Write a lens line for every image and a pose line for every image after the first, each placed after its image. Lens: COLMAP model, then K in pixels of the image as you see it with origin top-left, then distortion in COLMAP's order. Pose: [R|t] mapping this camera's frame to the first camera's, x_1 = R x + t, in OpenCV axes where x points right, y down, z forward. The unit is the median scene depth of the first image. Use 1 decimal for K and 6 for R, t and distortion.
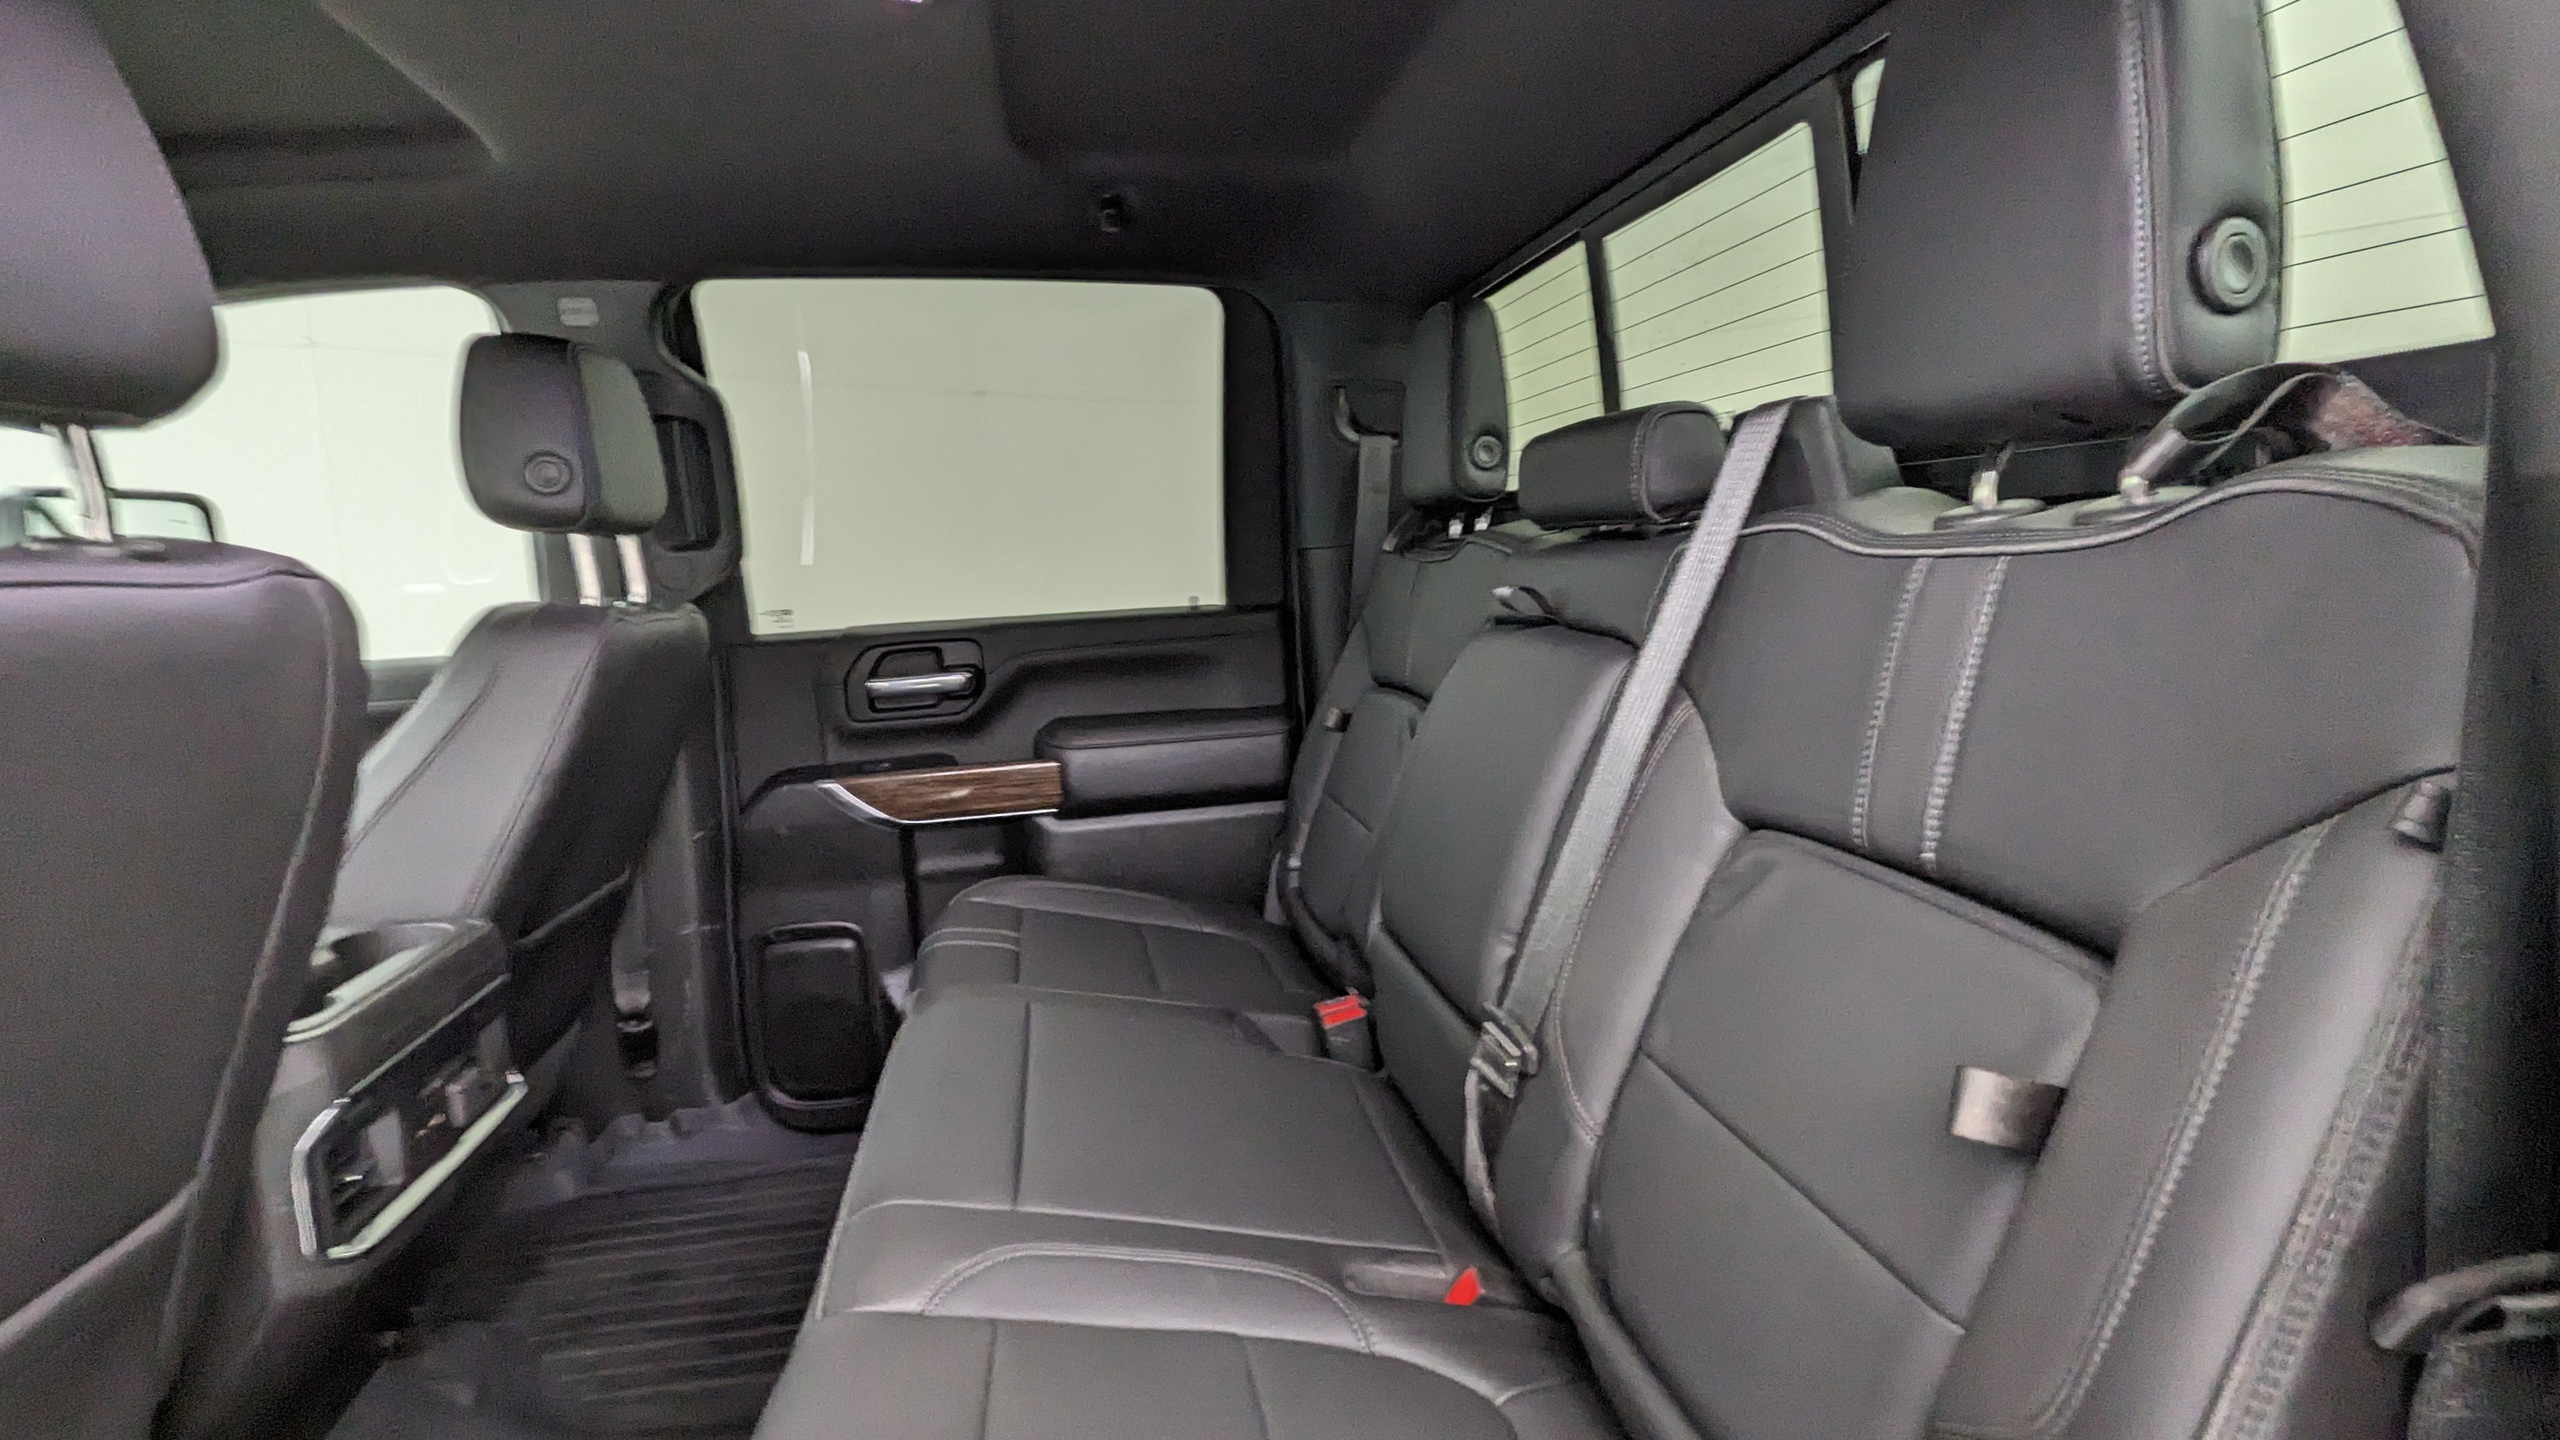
lens RADIAL K [[1217.3, 0, 1283.9], [0, 1217.3, 721.0], [0, 0, 1]] dist [0.000618, -0.005570]
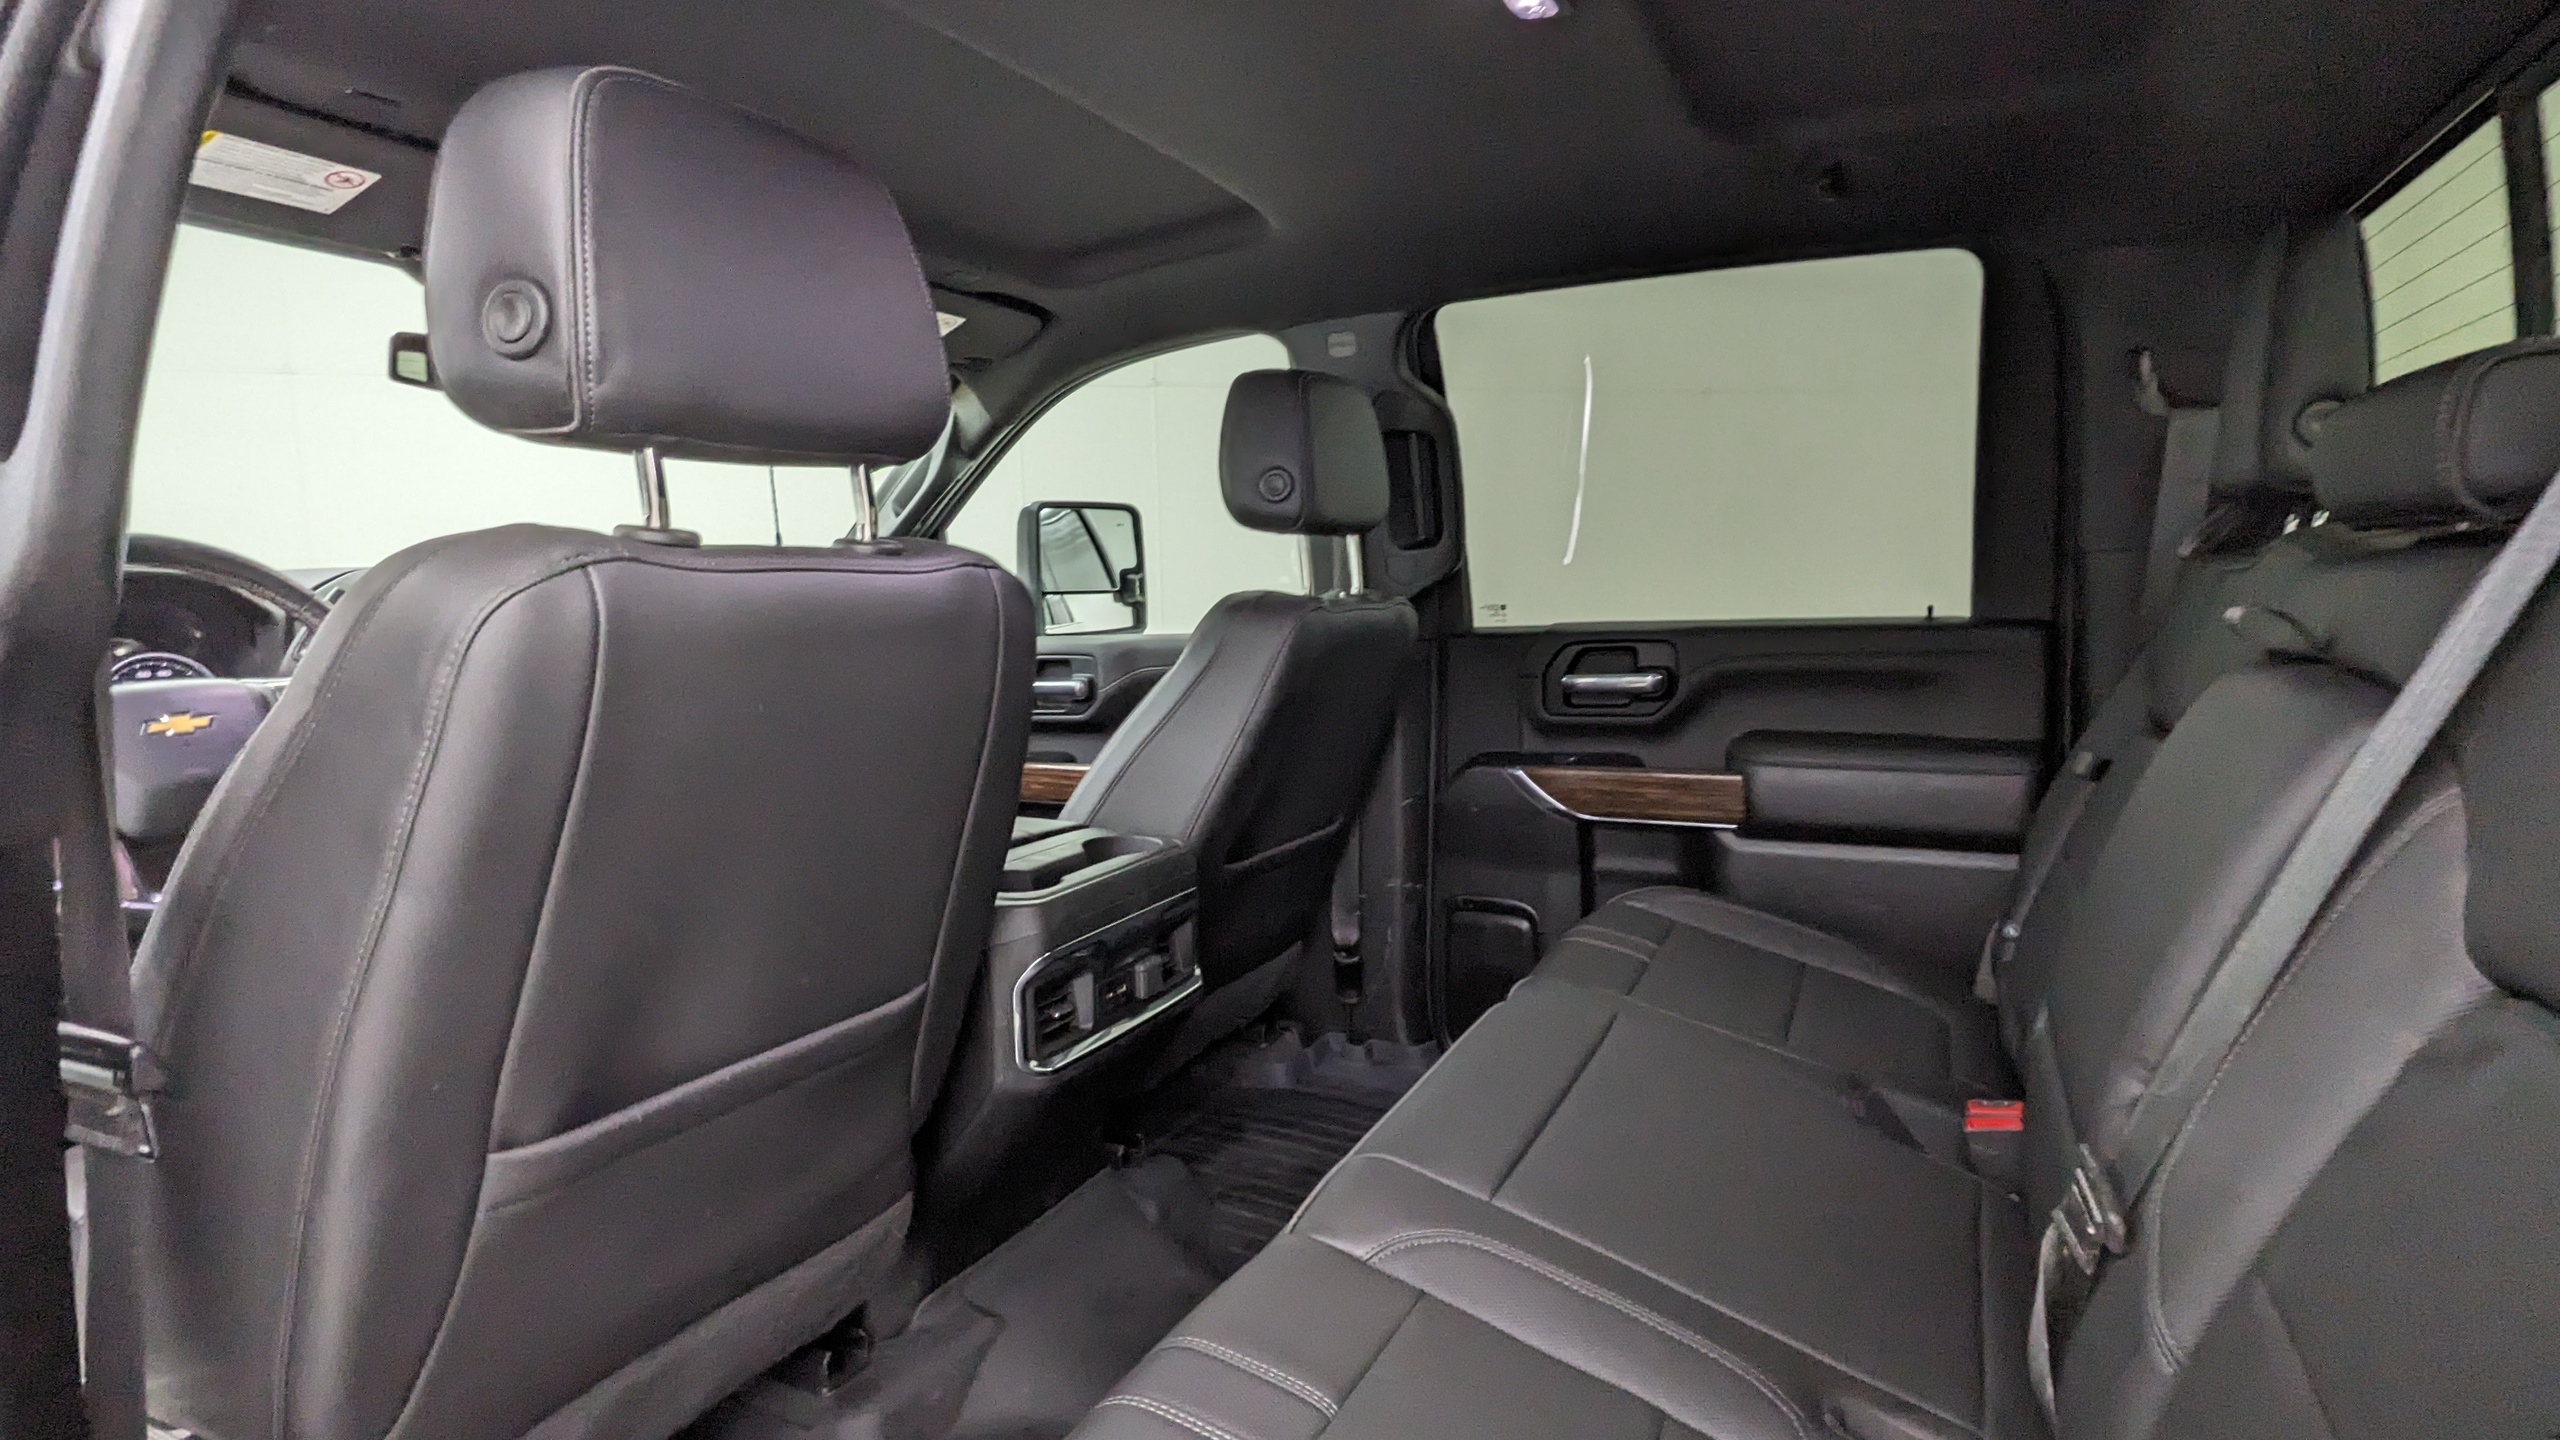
lens RADIAL K [[1217.3, 0, 1282.7], [0, 1217.3, 713.1], [0, 0, 1]] dist [0.000618, -0.005570]
pose [[0.785825, 0.089523, -0.611935, 0.126912], [-0.092651, 0.995342, 0.026635, -0.008352], [0.611469, 0.035766, 0.790459, 0.043580]]
